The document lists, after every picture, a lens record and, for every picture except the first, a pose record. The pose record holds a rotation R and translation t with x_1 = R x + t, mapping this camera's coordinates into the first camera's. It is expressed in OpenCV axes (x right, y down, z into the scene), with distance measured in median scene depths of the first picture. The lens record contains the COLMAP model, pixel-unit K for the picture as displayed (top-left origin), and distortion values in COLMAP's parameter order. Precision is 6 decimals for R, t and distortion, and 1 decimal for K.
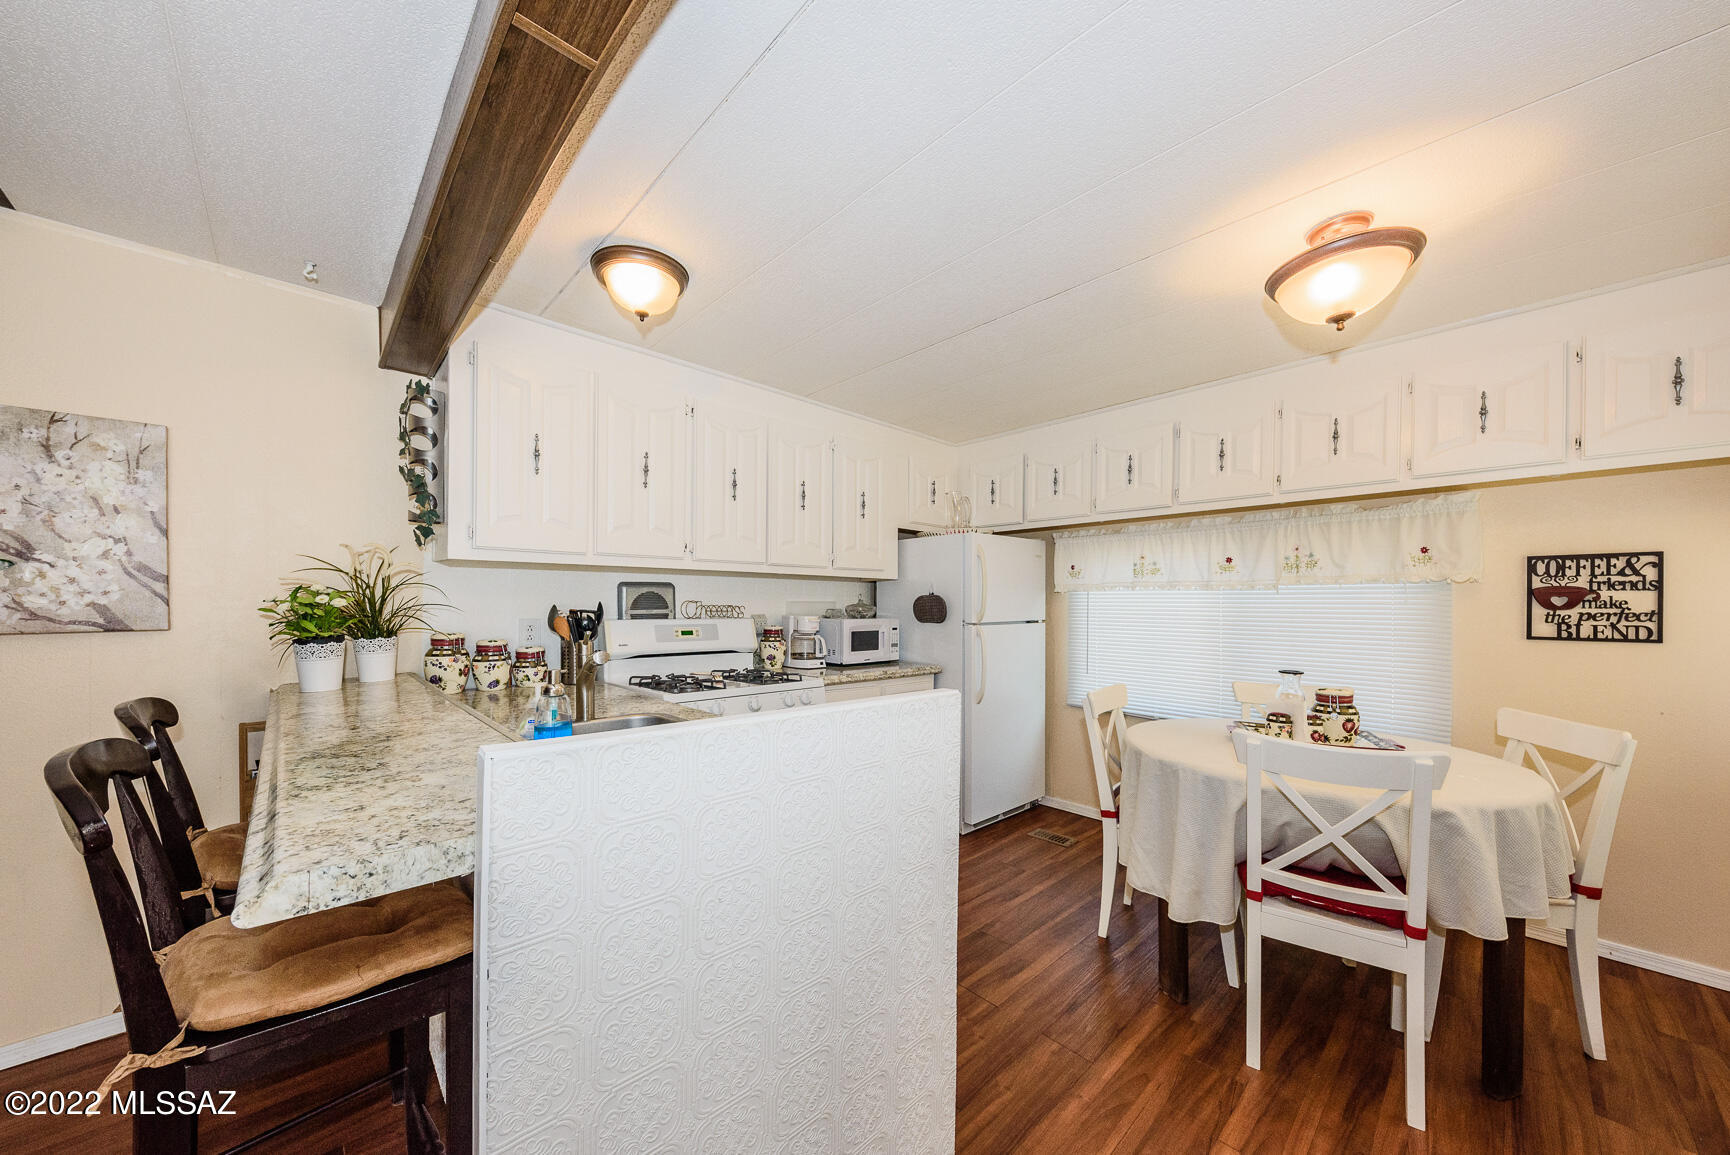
lens RADIAL K [[743.9, 0, 867.8], [0, 743.9, 608.3], [0, 0, 1]] dist [0.025913, -0.010446]
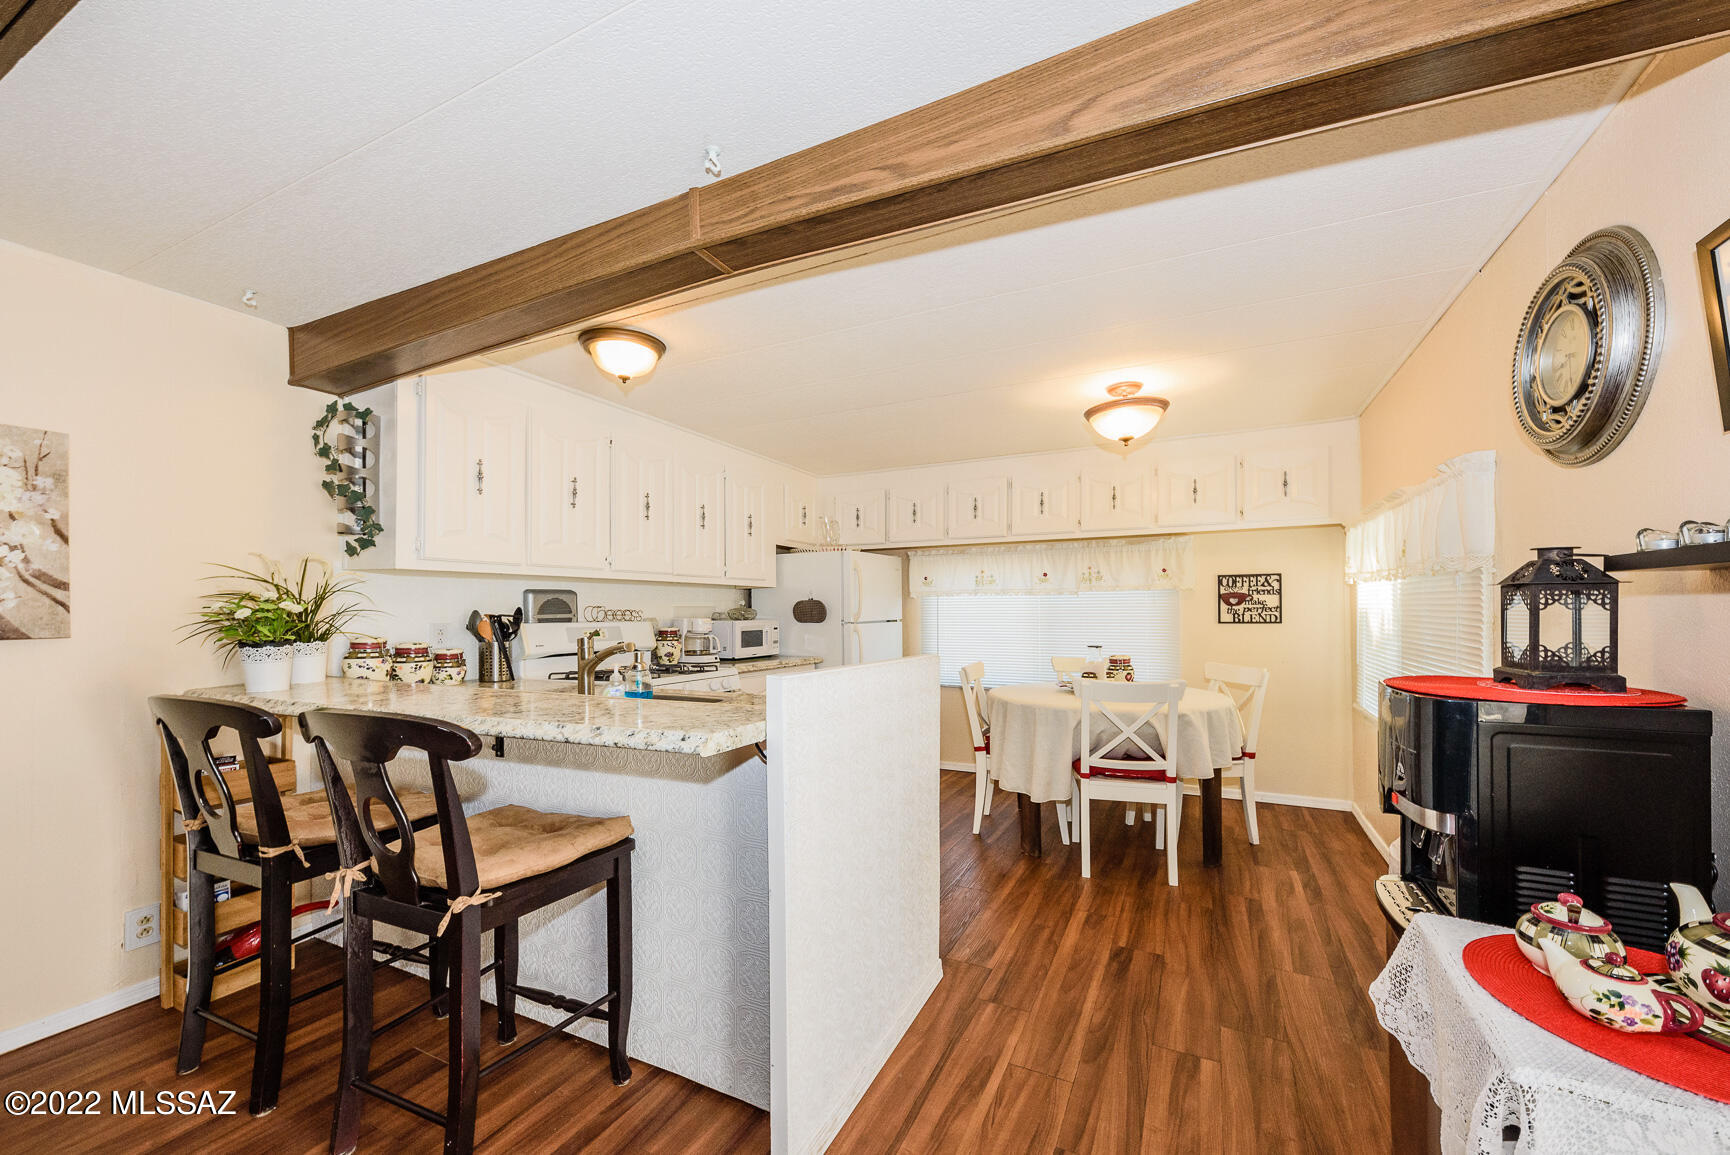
lens RADIAL K [[673.4, 0, 865.8], [0, 673.4, 602.8], [0, 0, 1]] dist [0.027399, -0.009474]
pose [[0.970530, -0.004600, 0.240935, -0.215055], [0.008275, 0.999864, -0.014240, 0.007607], [-0.240837, 0.015814, 0.970437, -0.237082]]
